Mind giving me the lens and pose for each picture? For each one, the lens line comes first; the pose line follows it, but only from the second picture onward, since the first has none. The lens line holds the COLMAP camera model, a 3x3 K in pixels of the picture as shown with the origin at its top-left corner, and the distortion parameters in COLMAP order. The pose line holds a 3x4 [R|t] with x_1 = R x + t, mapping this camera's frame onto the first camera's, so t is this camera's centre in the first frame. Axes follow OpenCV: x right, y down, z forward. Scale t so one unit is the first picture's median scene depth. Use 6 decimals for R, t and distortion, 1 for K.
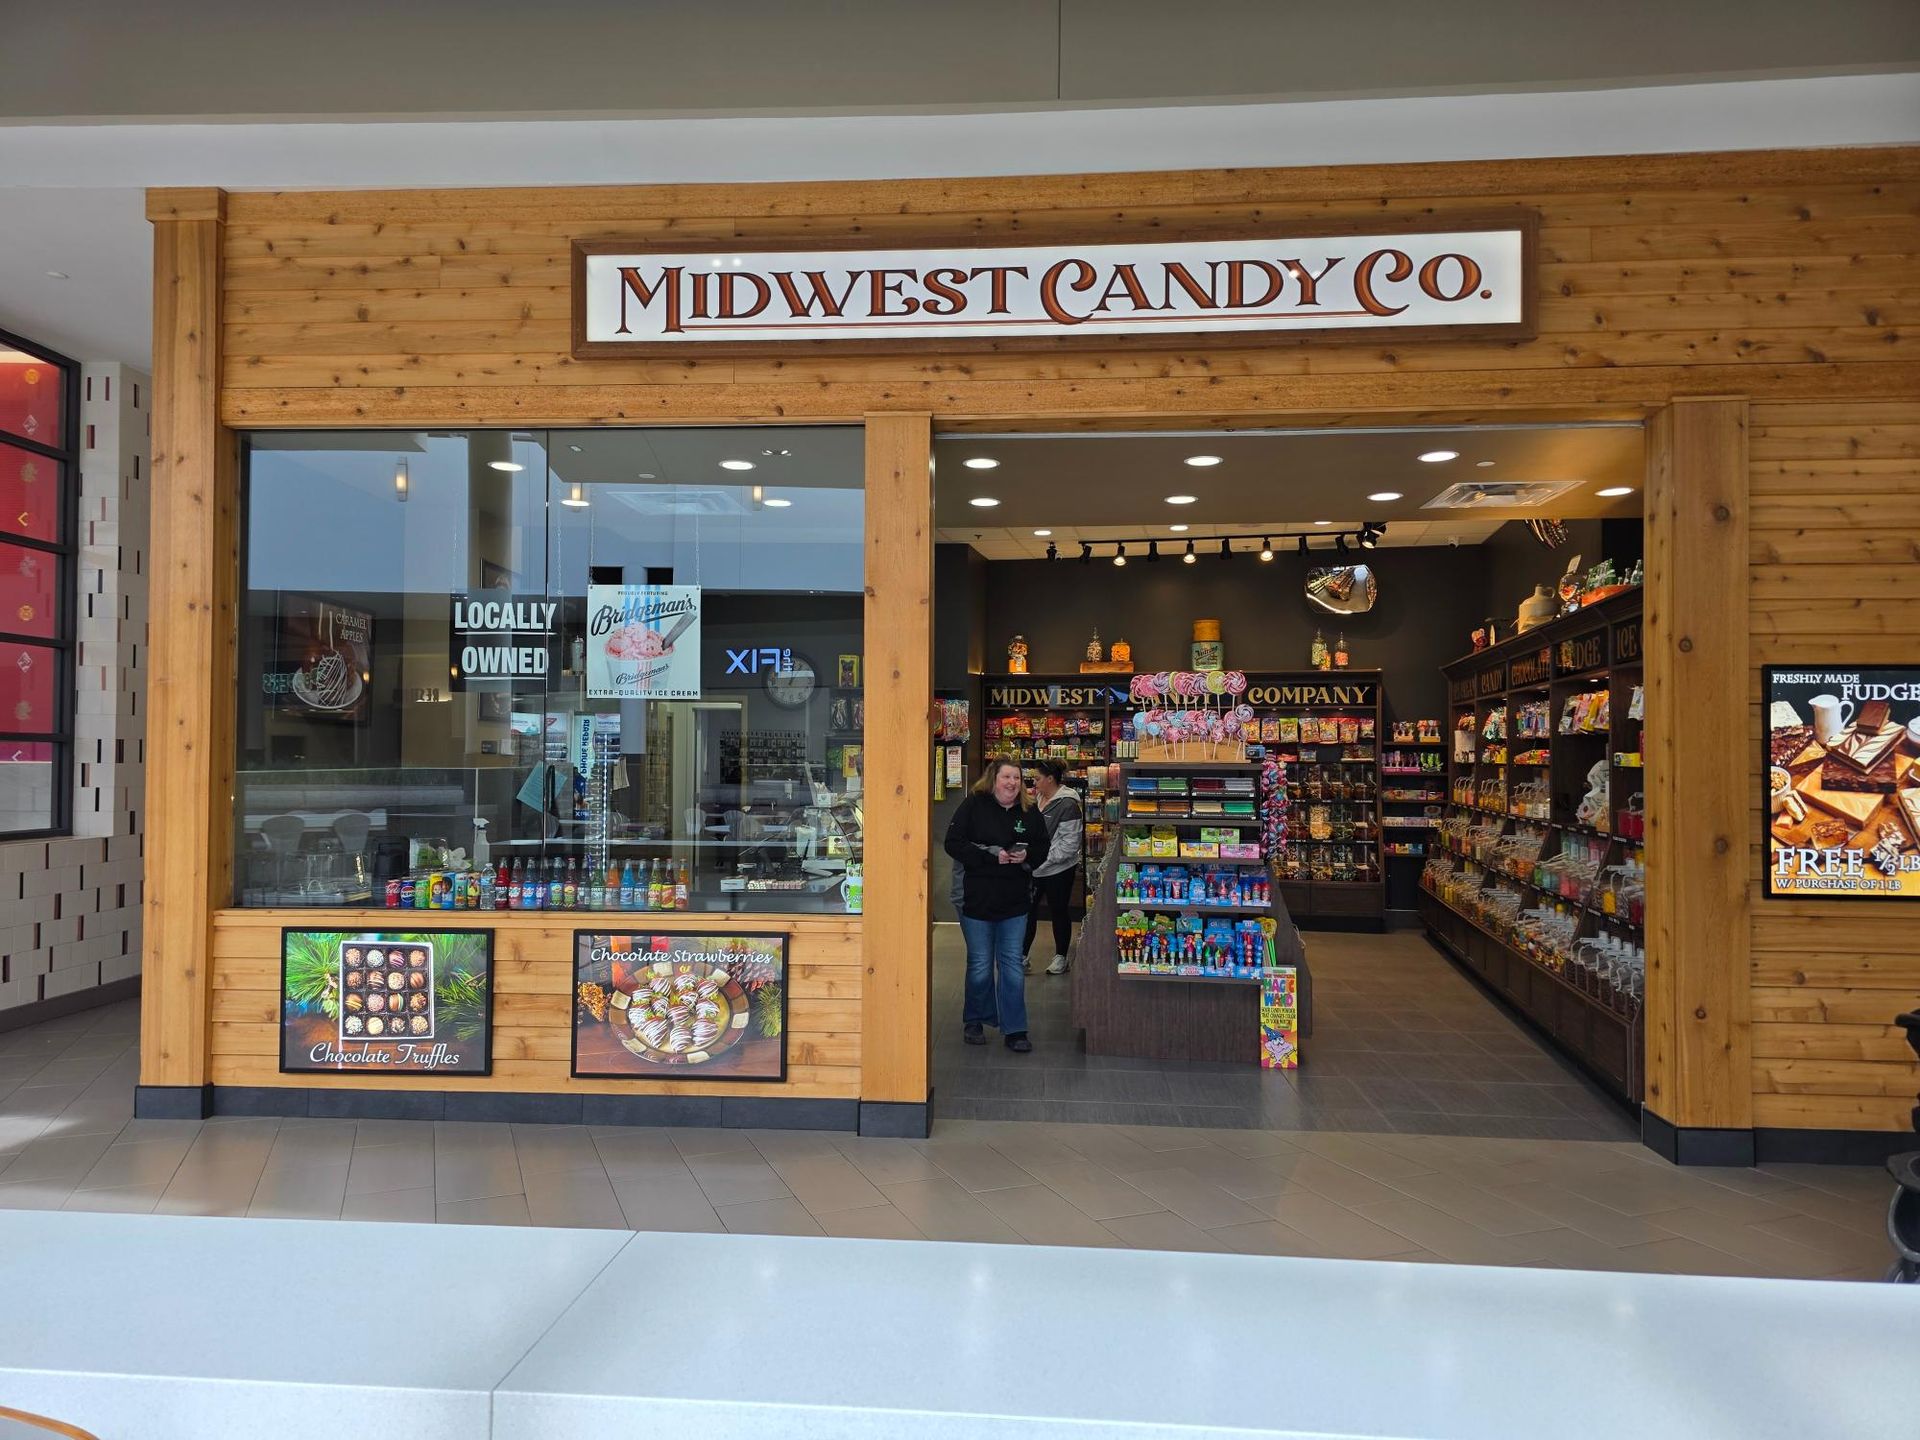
lens RADIAL K [[1230.6, 0, 951.8], [0, 1230.6, 724.2], [0, 0, 1]] dist [0.056749, -0.044927]
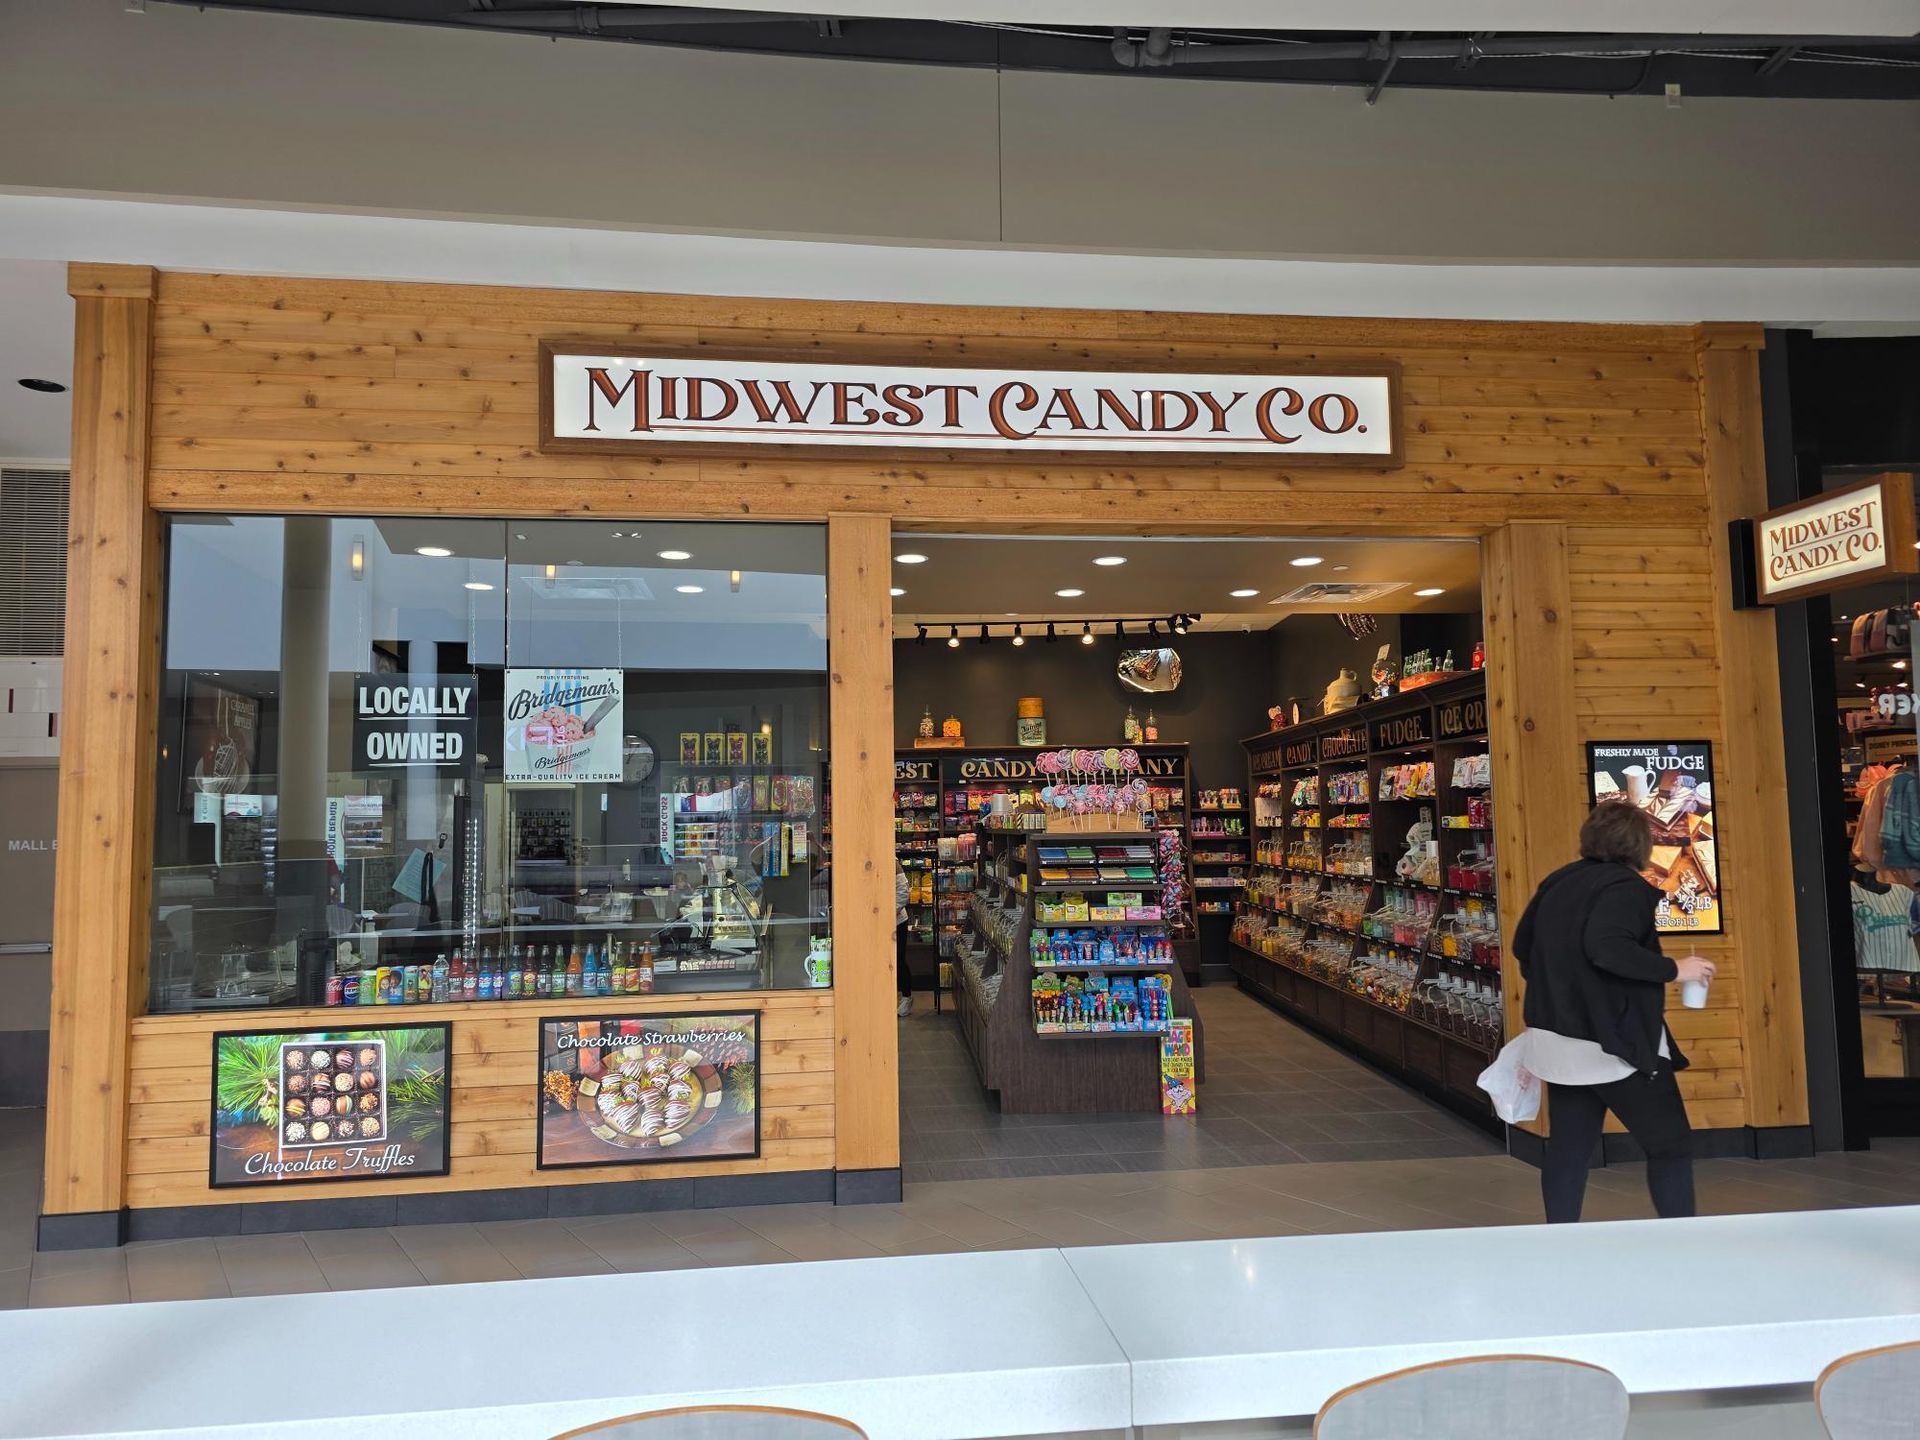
lens RADIAL K [[1223.3, 0, 939.1], [0, 1223.3, 723.6], [0, 0, 1]] dist [0.064172, -0.059347]
pose [[0.981031, -0.007093, 0.193721, -0.178338], [0.018536, 0.998184, -0.057324, -0.006957], [-0.192962, 0.059828, 0.979380, -0.045412]]
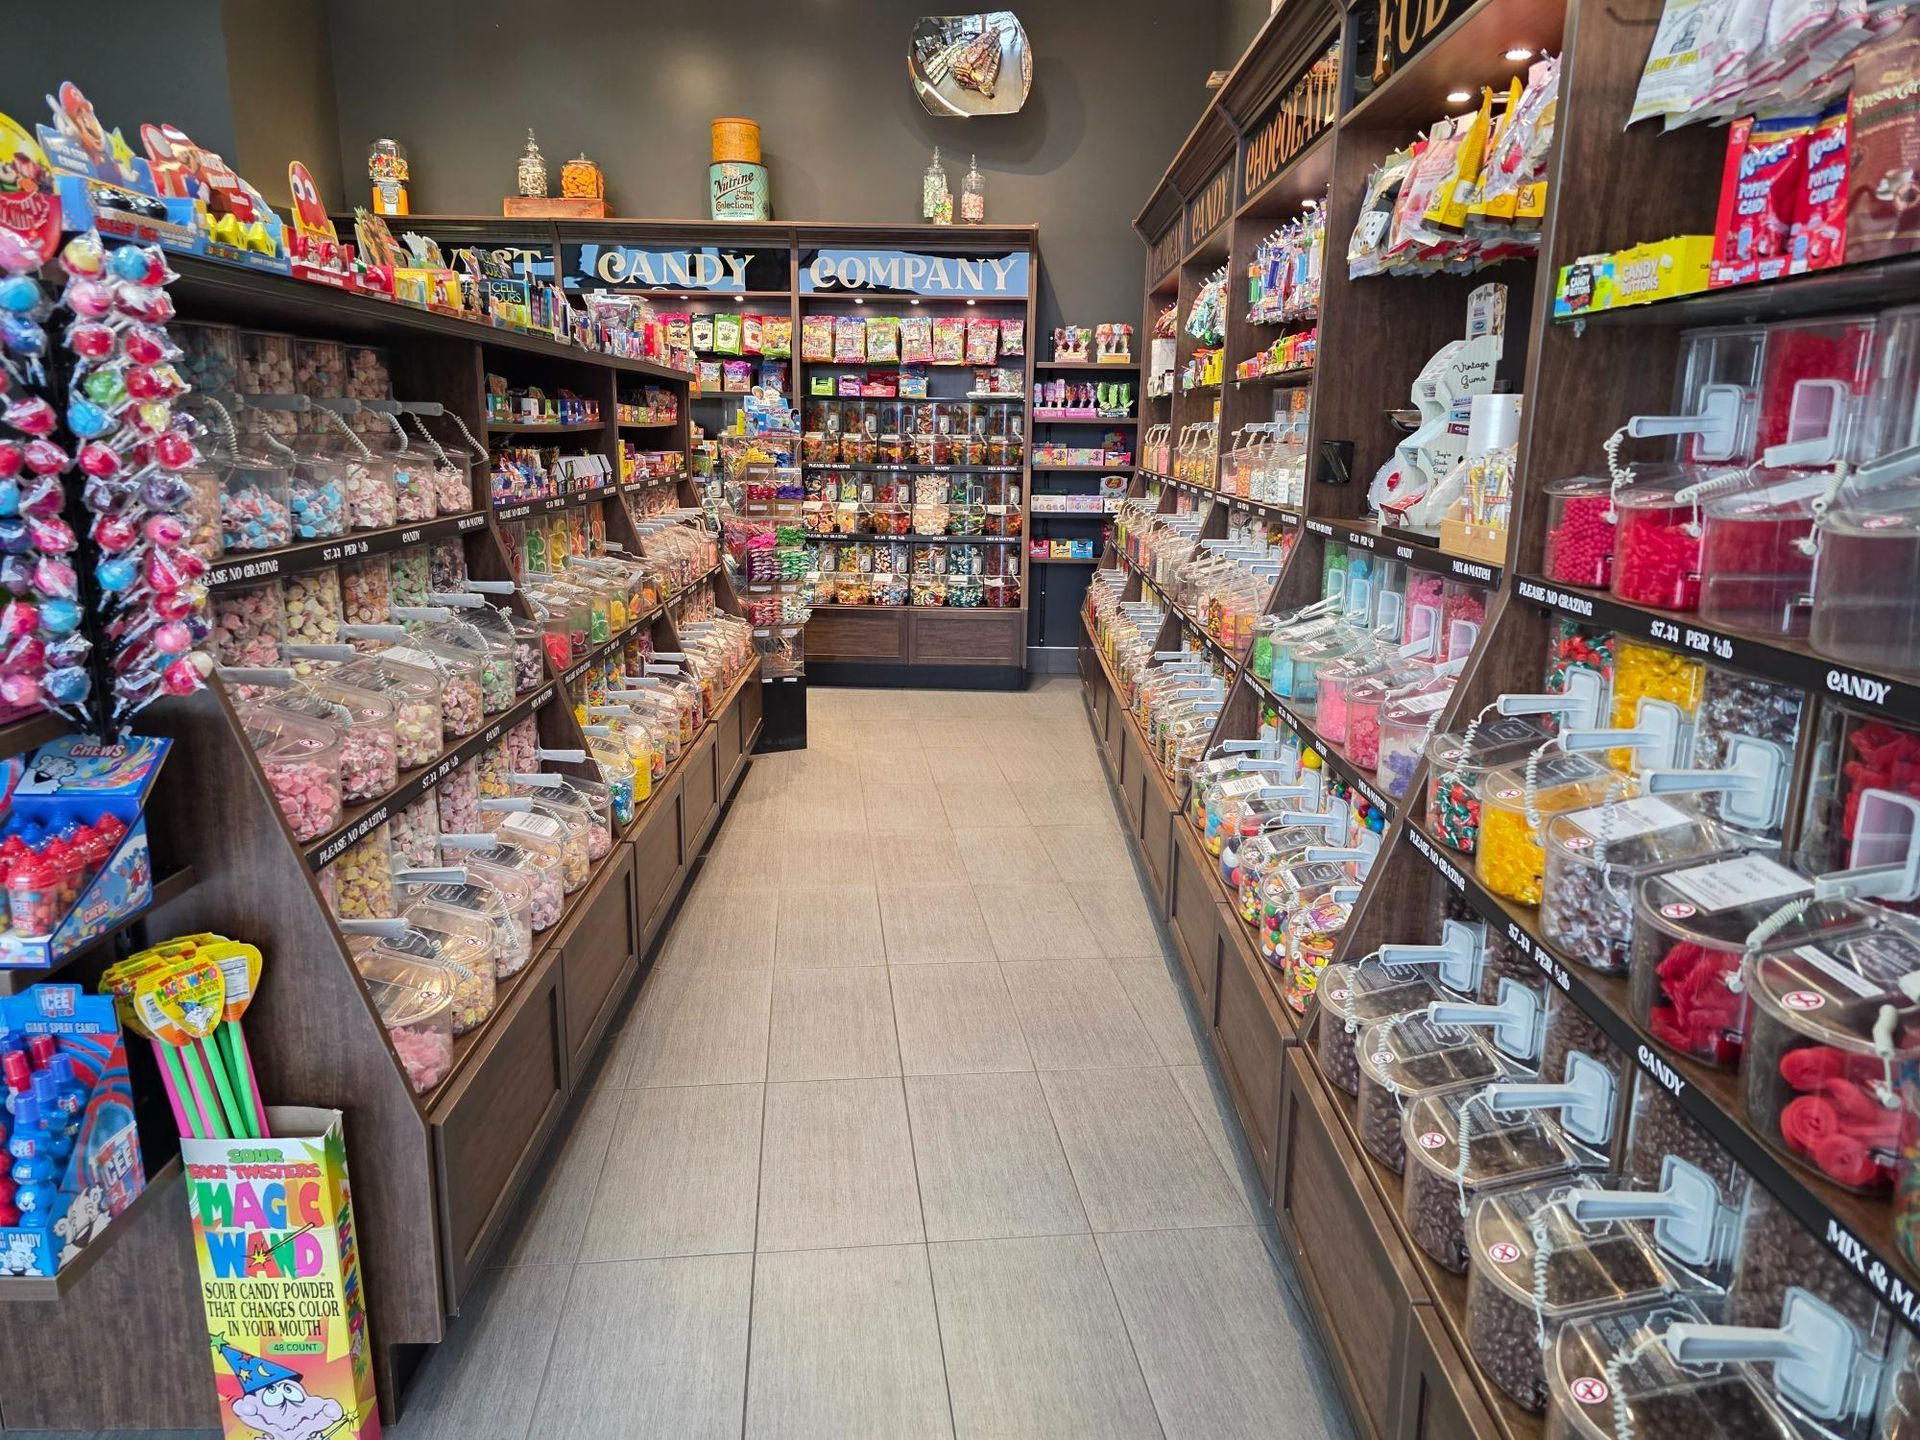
lens RADIAL K [[1299.2, 0, 945.2], [0, 1299.2, 724.7], [0, 0, 1]] dist [0.056539, -0.045718]
pose [[0.980788, -0.034746, 0.191956, 0.418326], [-0.014531, 0.968263, 0.249512, 0.060035], [-0.194533, -0.247507, 0.949156, 0.889920]]
